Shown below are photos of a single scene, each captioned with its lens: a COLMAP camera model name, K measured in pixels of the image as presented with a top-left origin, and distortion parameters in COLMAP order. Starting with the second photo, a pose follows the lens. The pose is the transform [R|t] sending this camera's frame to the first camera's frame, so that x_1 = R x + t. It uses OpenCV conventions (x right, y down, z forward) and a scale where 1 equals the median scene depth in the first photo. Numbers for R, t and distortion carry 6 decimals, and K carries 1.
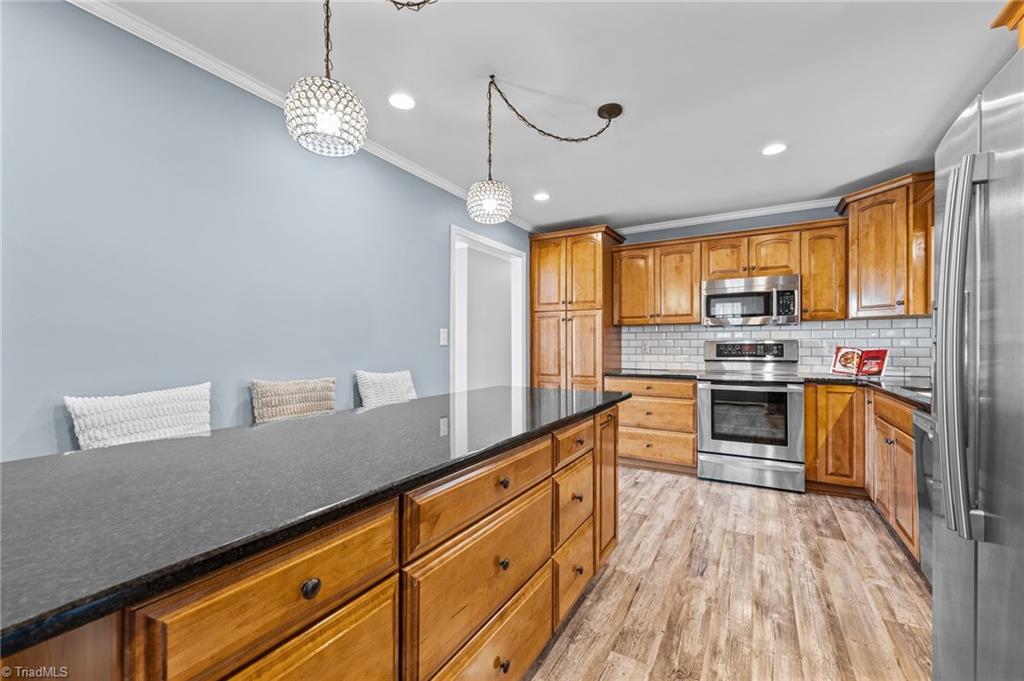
lens RADIAL K [[419.5, 0, 509.4], [0, 419.5, 342.5], [0, 0, 1]] dist [-0.002288, -0.000223]
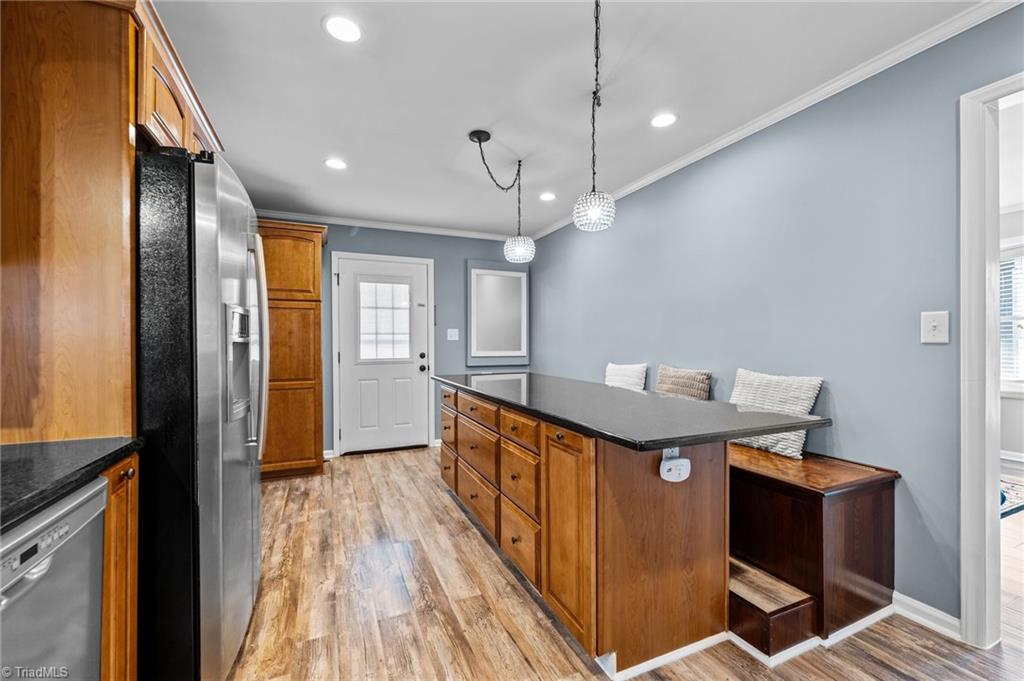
lens RADIAL K [[419.5, 0, 509.4], [0, 419.5, 342.5], [0, 0, 1]] dist [-0.002288, -0.000223]
pose [[-0.584609, 0.003646, -0.811307, 0.919268], [0.007304, 0.999973, -0.000769, 0.005131], [0.811283, -0.006376, -0.584619, 1.386538]]
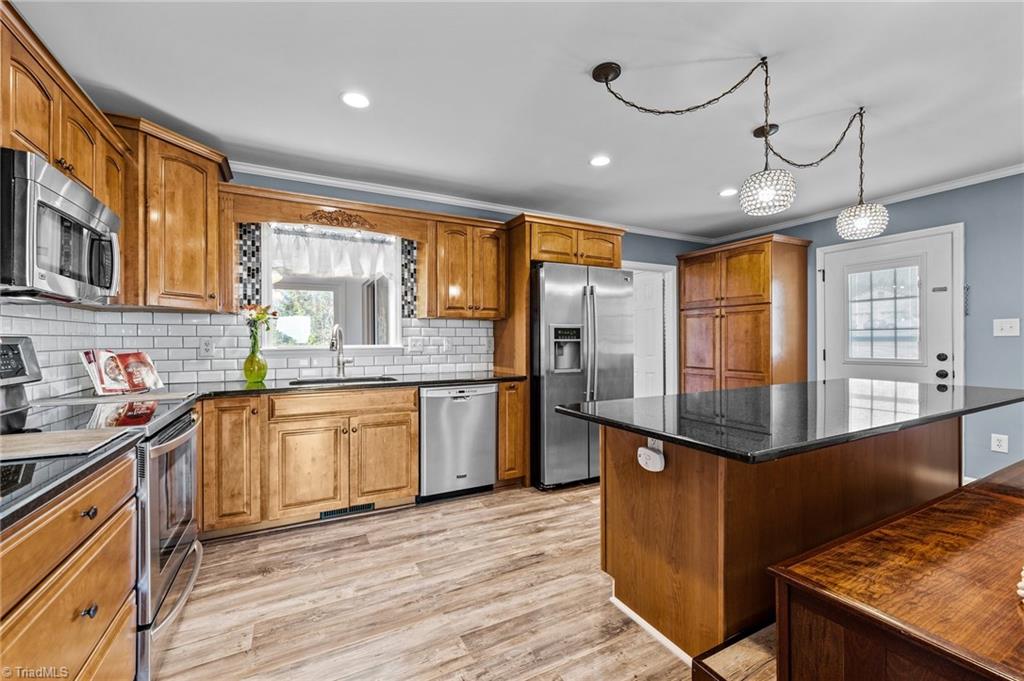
lens RADIAL K [[419.5, 0, 509.4], [0, 419.5, 342.5], [0, 0, 1]] dist [-0.002288, -0.000223]
pose [[-0.847073, 0.004808, 0.531454, -0.054141], [0.004705, 0.999988, -0.001549, 0.006223], [-0.531455, 0.001189, -0.847086, 2.018895]]
